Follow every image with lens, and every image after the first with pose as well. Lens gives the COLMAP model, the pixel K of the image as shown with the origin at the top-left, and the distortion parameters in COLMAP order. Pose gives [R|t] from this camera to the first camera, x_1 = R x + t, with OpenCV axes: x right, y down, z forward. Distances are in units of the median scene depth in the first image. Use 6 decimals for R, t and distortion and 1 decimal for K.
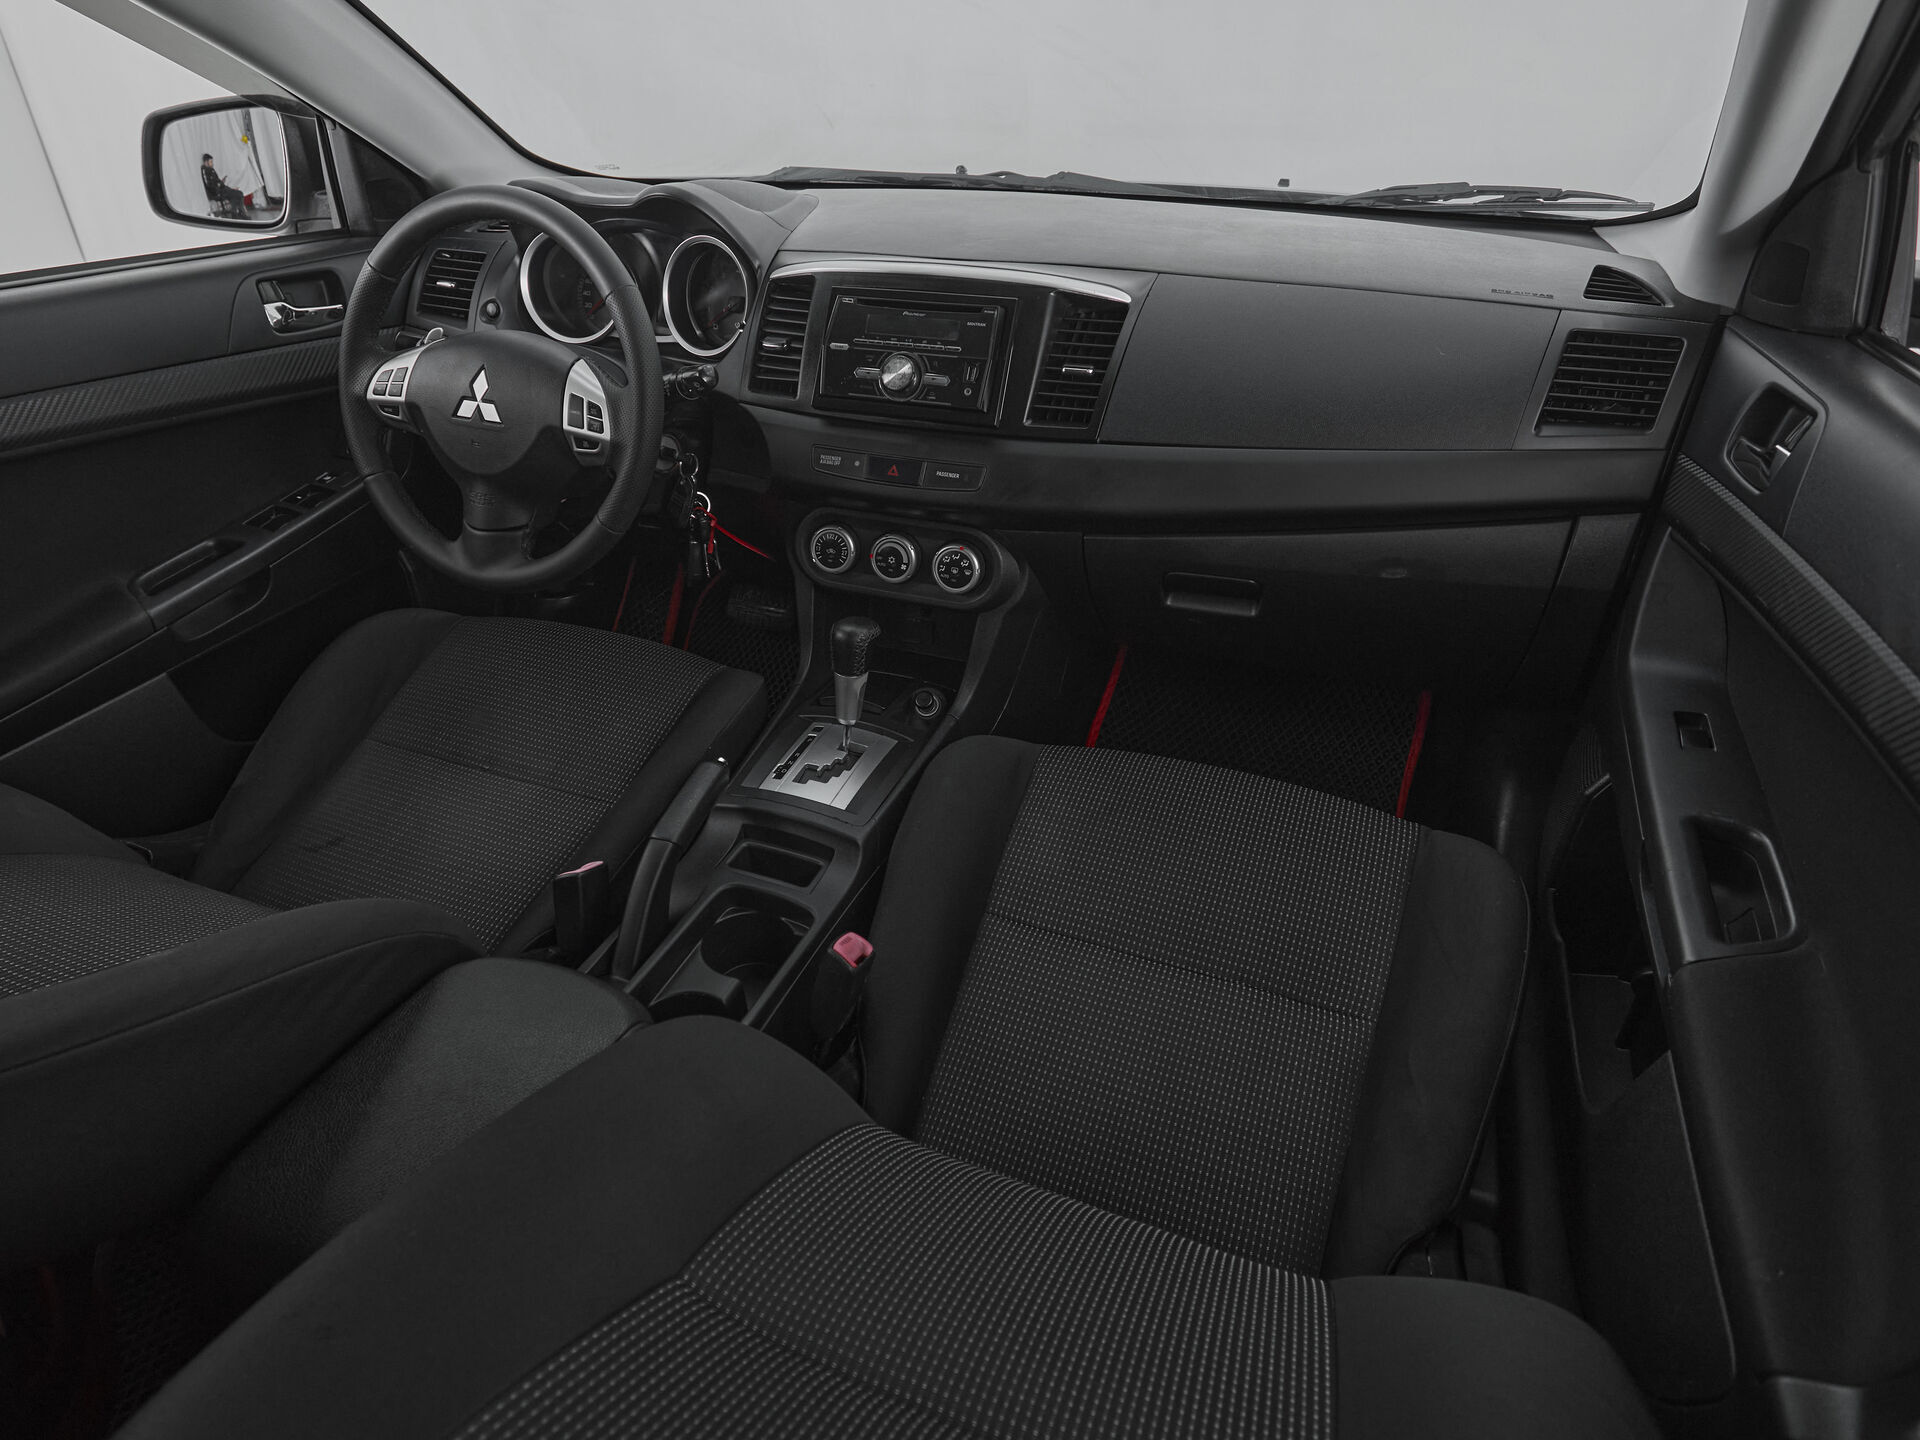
lens RADIAL K [[1177.3, 0, 869.0], [0, 1177.3, 721.6], [0, 0, 1]] dist [-0.001251, -0.000264]
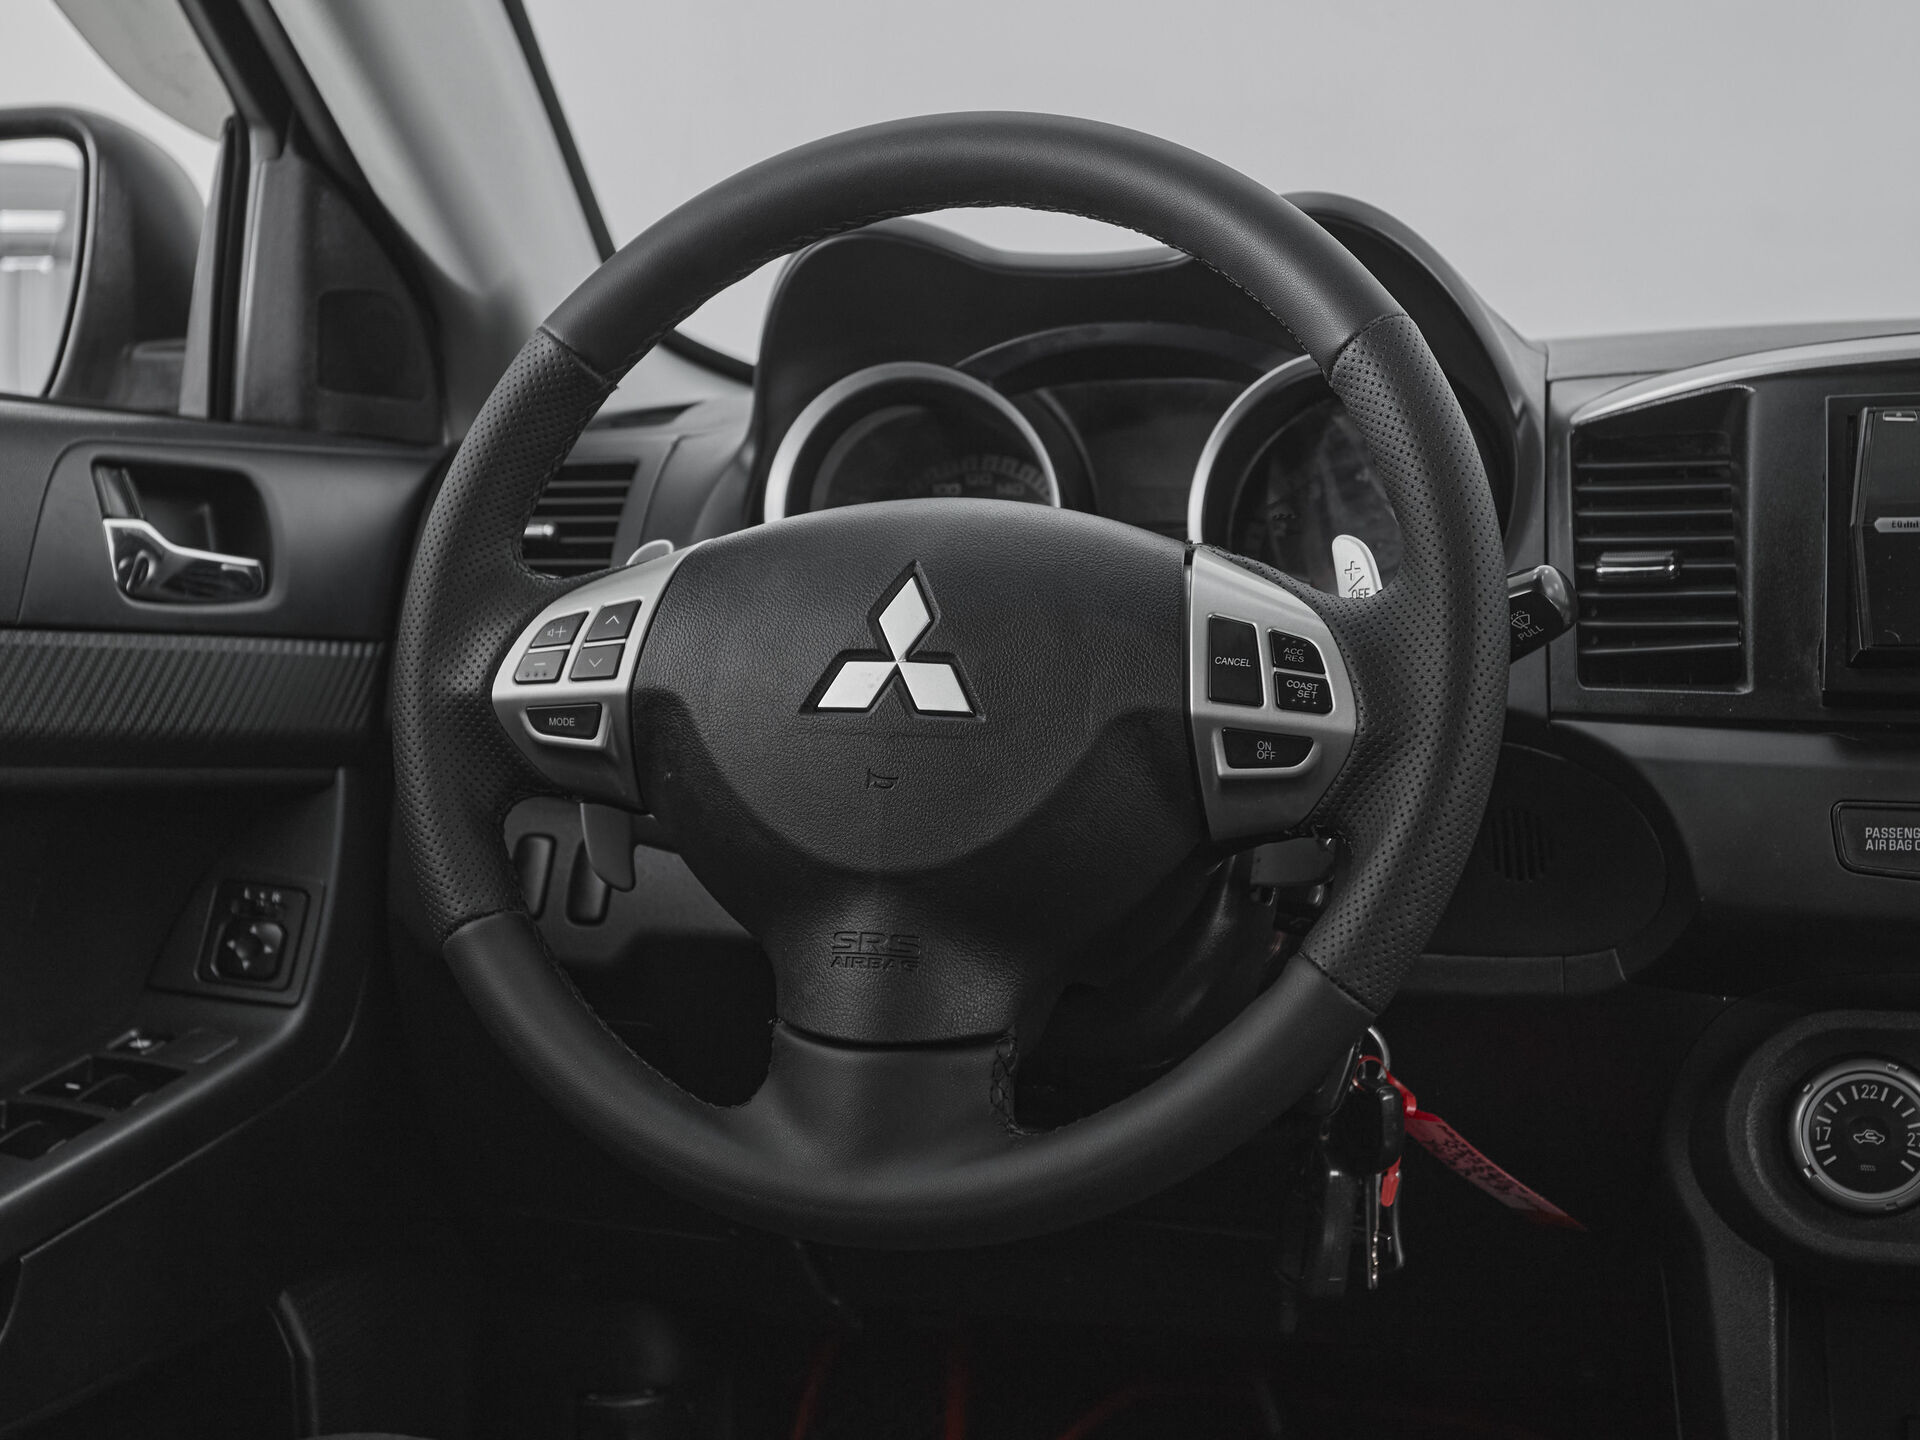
lens RADIAL K [[3025.0, 0, 891.6], [0, 3025.0, 714.9], [0, 0, 1]] dist [0.019221, 0.122887]
pose [[0.997219, -0.003968, 0.074421, -0.383306], [0.037719, 0.888117, -0.458067, 0.132587], [-0.064277, 0.459600, 0.885797, 0.232985]]
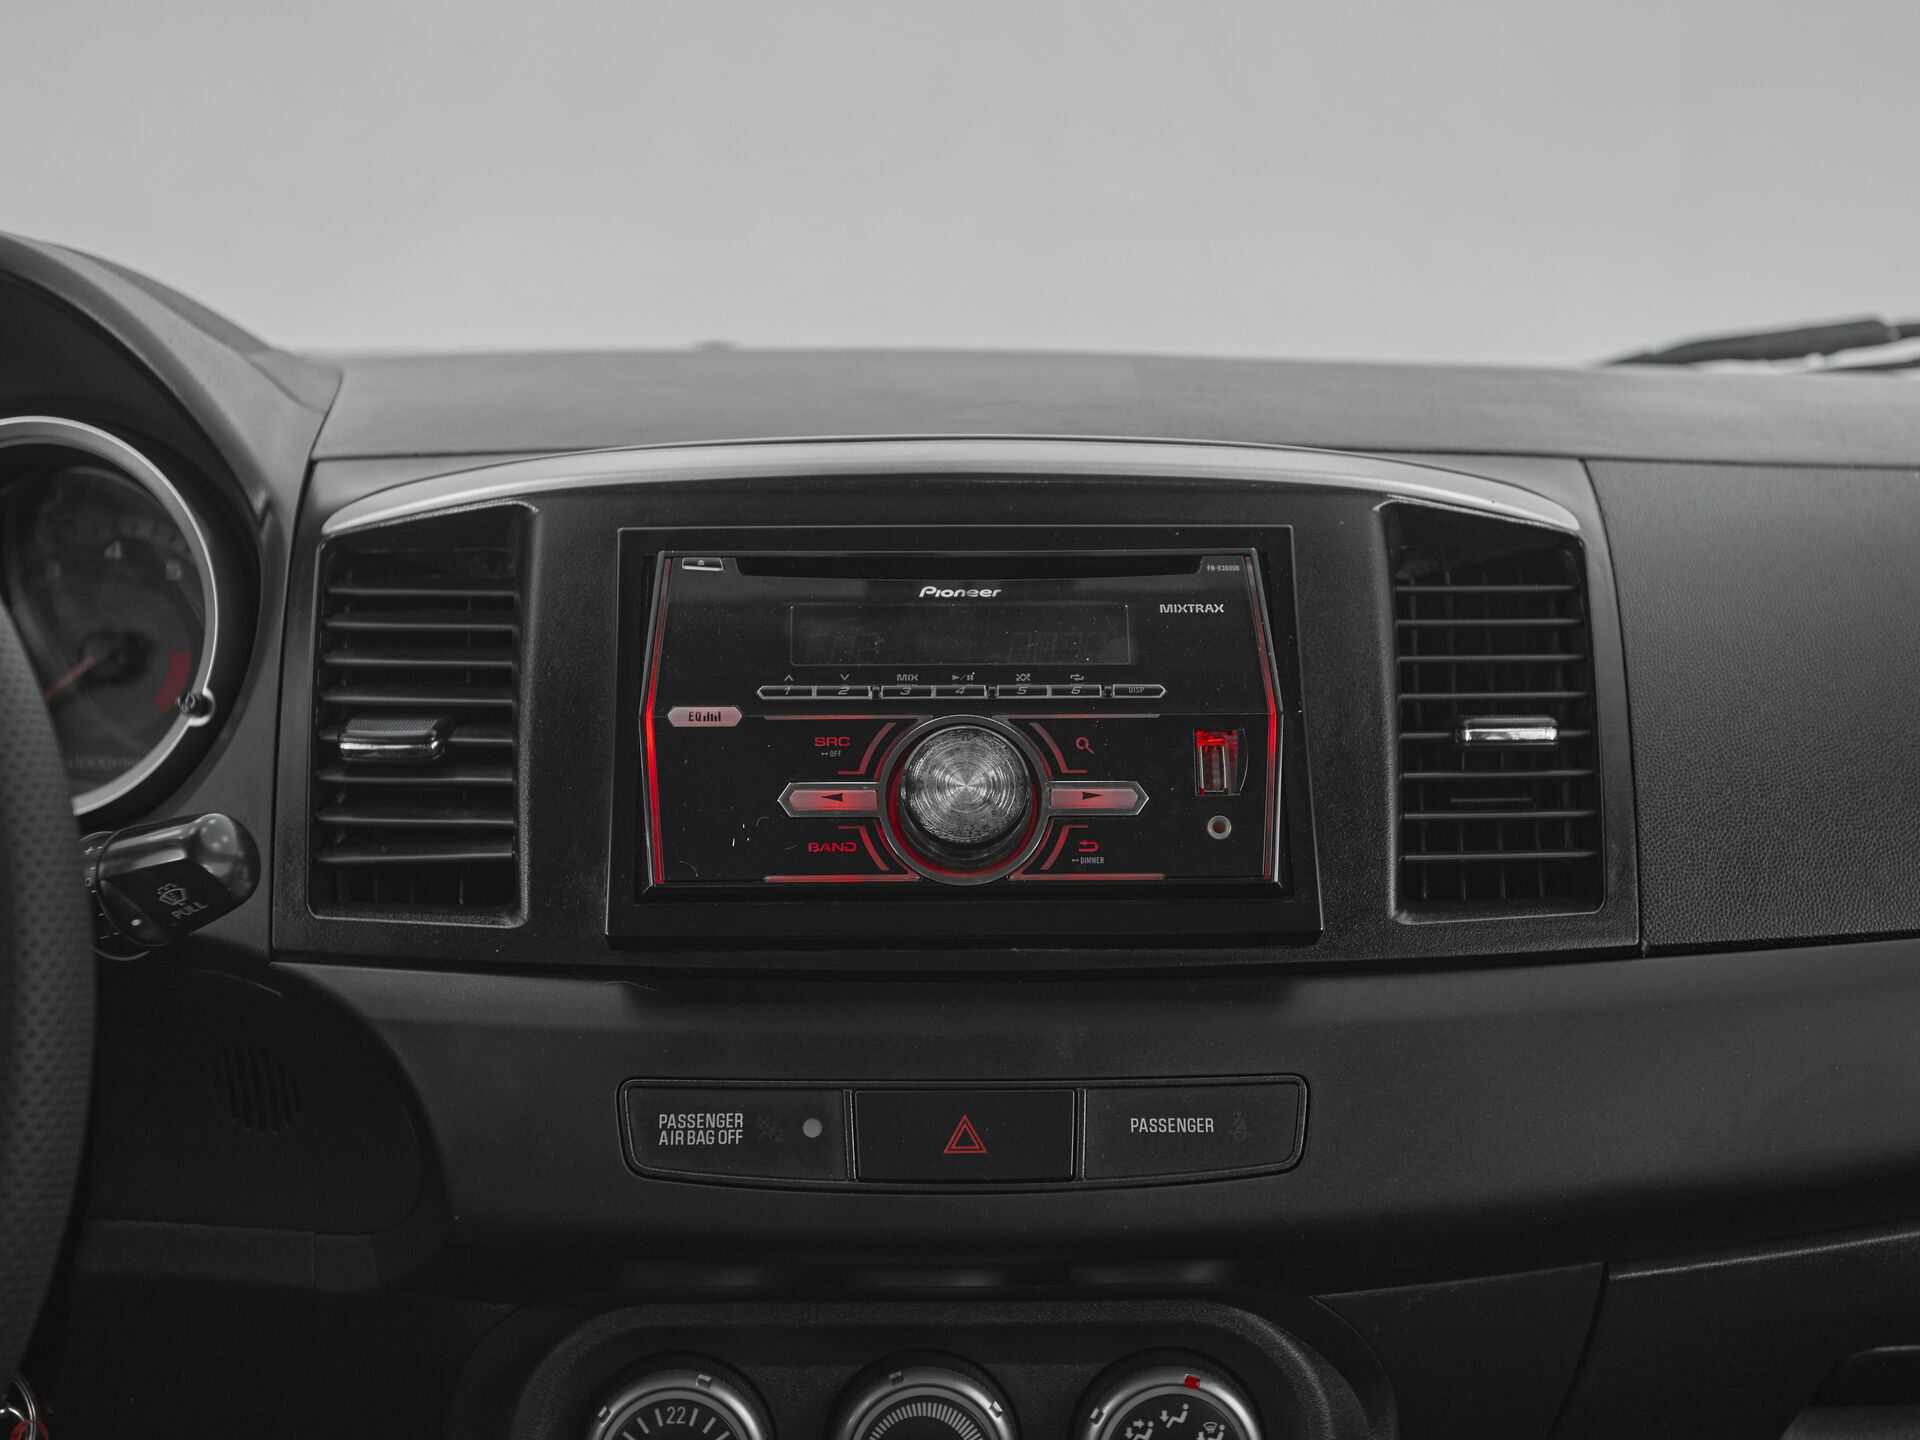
lens RADIAL K [[2332.9, 0, 960.0], [0, 2332.9, 720.0], [0, 0, 1]] dist [0.026568, 0.023898]
pose [[0.908164, -0.056752, 0.414750, -0.190969], [0.201642, 0.927558, -0.314605, -0.130450], [-0.366850, 0.369344, 0.853819, 0.496971]]
